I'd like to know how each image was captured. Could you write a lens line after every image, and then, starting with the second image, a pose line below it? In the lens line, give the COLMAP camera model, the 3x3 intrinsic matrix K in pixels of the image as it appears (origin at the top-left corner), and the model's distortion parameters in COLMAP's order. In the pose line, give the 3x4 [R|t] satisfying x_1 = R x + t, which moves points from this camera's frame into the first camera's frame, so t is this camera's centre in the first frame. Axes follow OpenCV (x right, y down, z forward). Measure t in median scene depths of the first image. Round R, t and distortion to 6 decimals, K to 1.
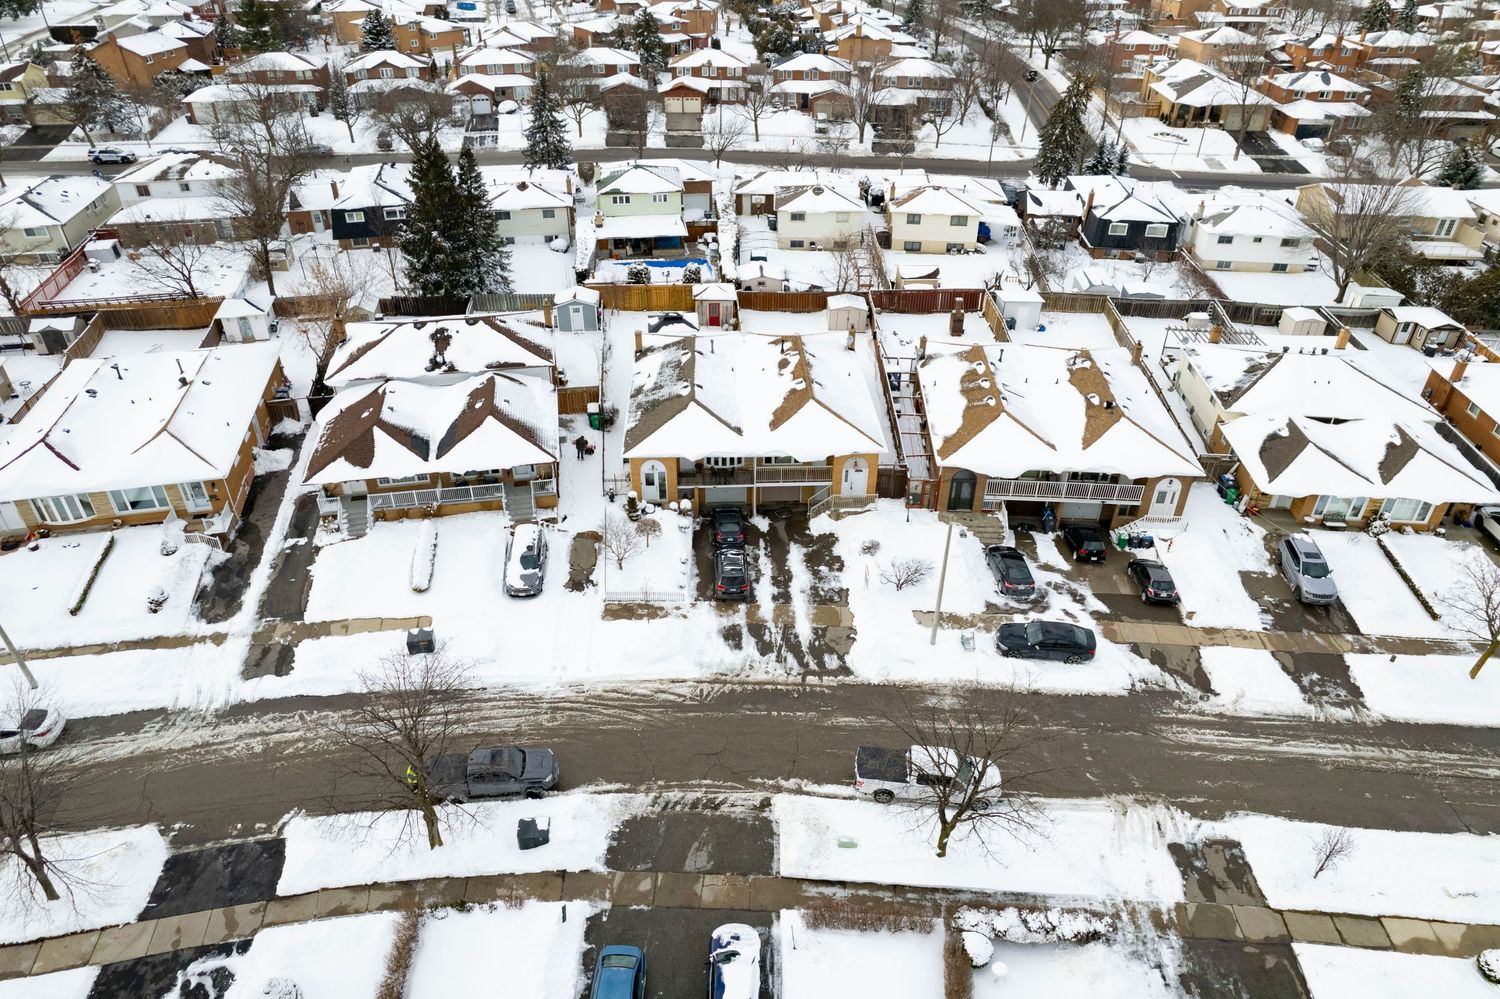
lens RADIAL K [[962.7, 0, 753.3], [0, 962.7, 504.8], [0, 0, 1]] dist [-0.084688, 0.077803]
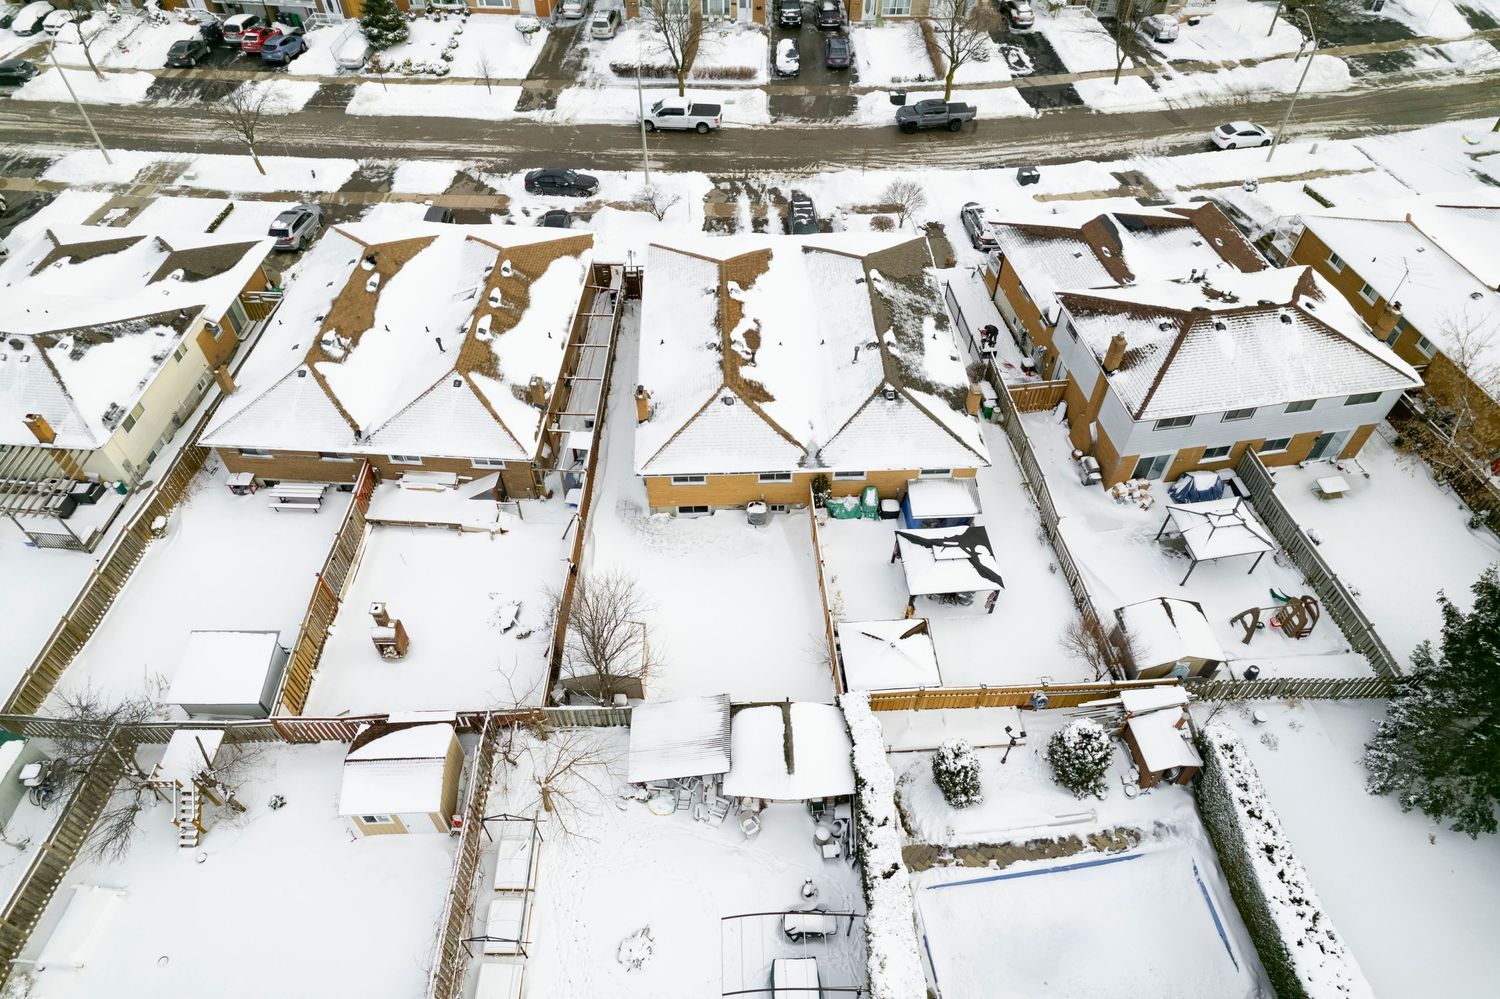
lens RADIAL K [[962.7, 0, 753.3], [0, 962.7, 504.8], [0, 0, 1]] dist [-0.084688, 0.077803]
pose [[-0.999887, -0.012018, -0.009062, 0.040897], [-0.010427, 0.118854, 0.992857, -0.958114], [-0.010855, 0.992839, -0.118966, 1.370362]]
